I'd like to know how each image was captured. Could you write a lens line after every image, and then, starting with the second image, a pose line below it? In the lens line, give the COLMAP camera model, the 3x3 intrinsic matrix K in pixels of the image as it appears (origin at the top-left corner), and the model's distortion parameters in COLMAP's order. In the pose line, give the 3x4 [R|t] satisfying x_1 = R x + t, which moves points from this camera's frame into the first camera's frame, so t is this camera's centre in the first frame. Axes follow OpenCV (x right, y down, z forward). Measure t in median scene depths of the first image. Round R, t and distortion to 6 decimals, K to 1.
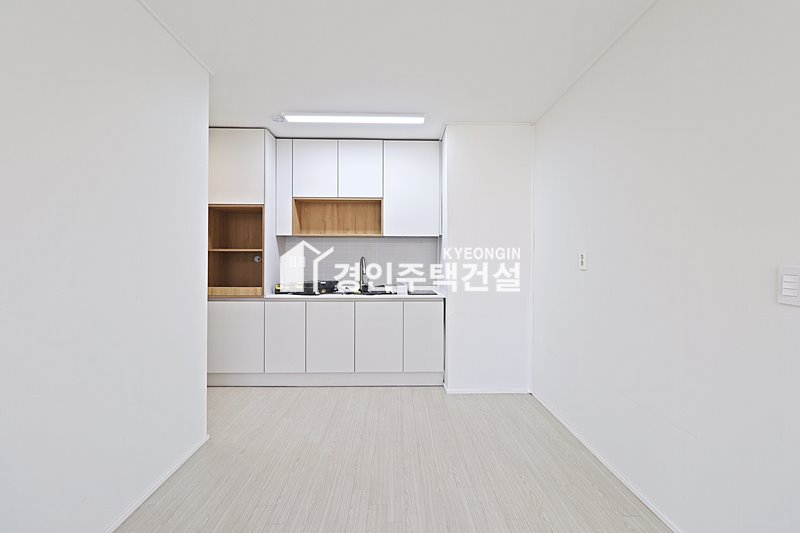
lens RADIAL K [[368.8, 0, 396.1], [0, 368.8, 260.0], [0, 0, 1]] dist [-0.017487, -0.003768]
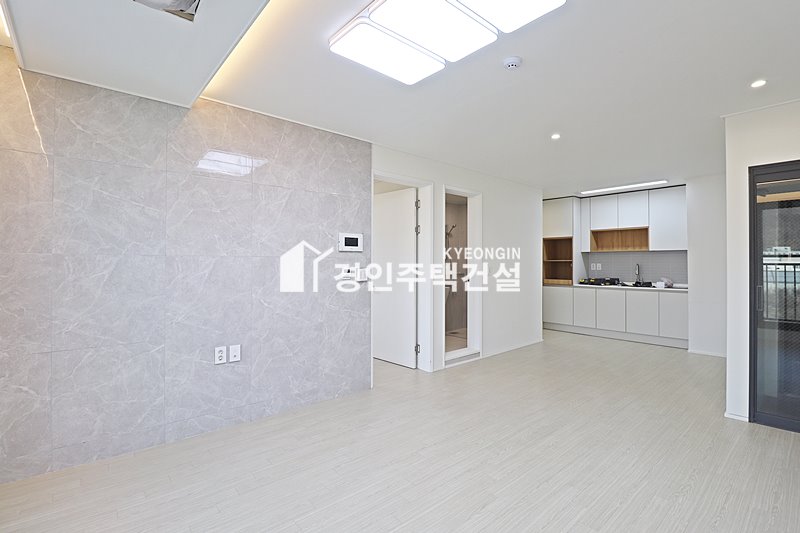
lens RADIAL K [[368.8, 0, 394.7], [0, 368.8, 267.8], [0, 0, 1]] dist [-0.017487, -0.003768]
pose [[0.618993, 0.005595, -0.785377, 0.537299], [0.004536, 0.999932, 0.010699, -0.013601], [0.785384, -0.010185, 0.618926, -0.859892]]
